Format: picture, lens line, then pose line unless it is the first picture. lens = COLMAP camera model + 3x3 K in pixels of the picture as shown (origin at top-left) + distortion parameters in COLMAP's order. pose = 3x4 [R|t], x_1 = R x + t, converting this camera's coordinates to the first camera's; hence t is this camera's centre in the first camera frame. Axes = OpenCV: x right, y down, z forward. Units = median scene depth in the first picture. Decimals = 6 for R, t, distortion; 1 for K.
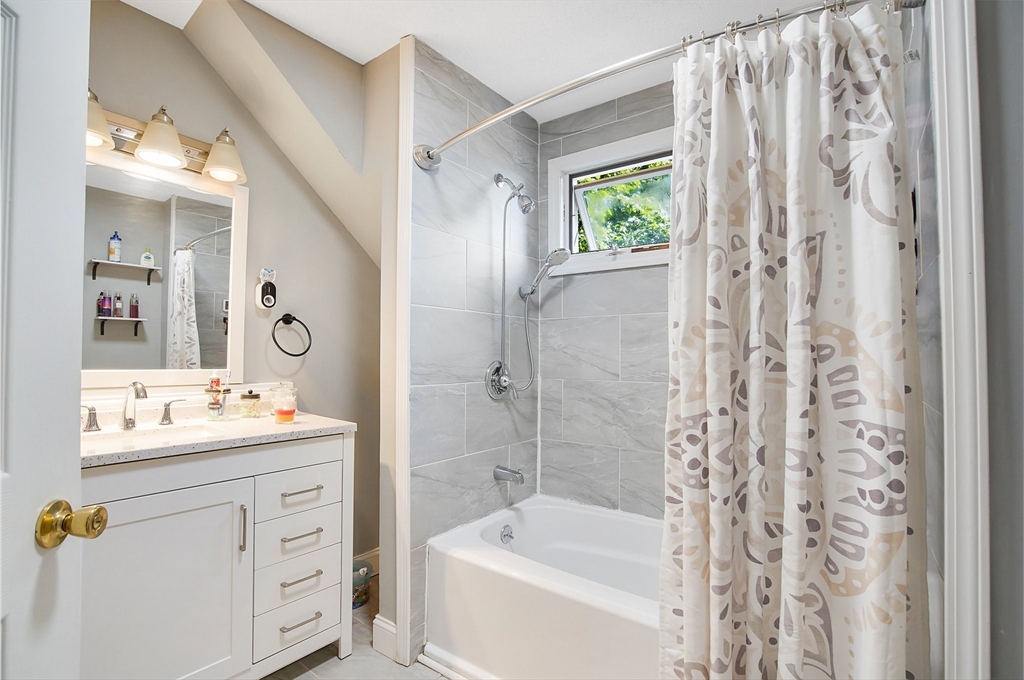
lens RADIAL K [[480.3, 0, 496.7], [0, 480.3, 343.1], [0, 0, 1]] dist [-0.060108, 0.023785]
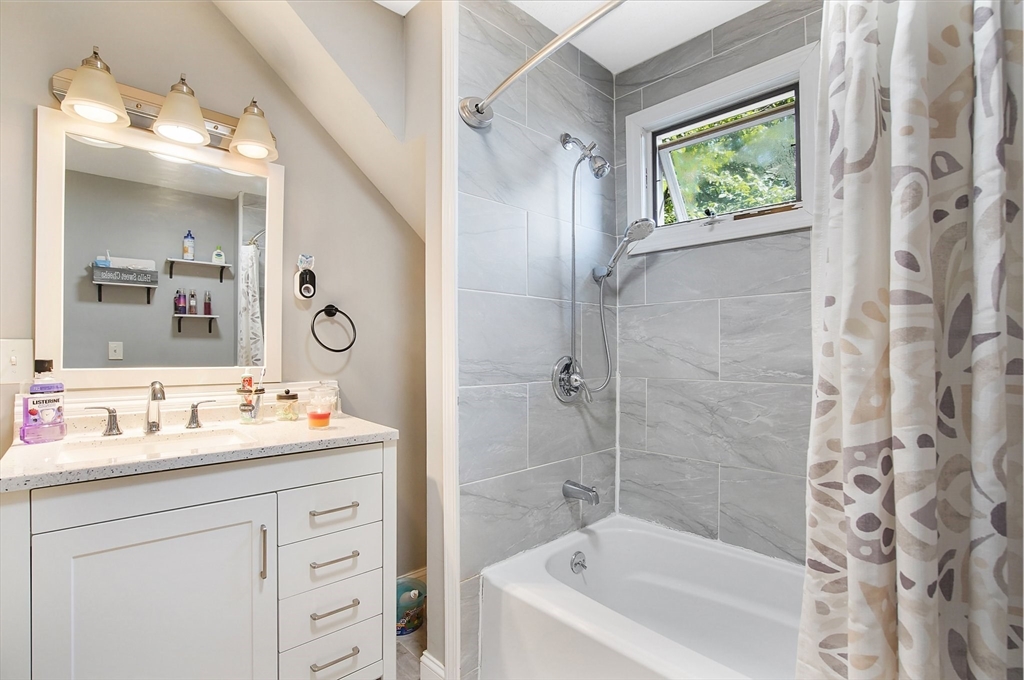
lens RADIAL K [[480.3, 0, 496.7], [0, 480.3, 343.1], [0, 0, 1]] dist [-0.060108, 0.023785]
pose [[0.986980, -0.007393, -0.160676, 0.017567], [0.009238, 0.999900, 0.010740, 0.004160], [0.160580, -0.012084, 0.986949, 0.168696]]
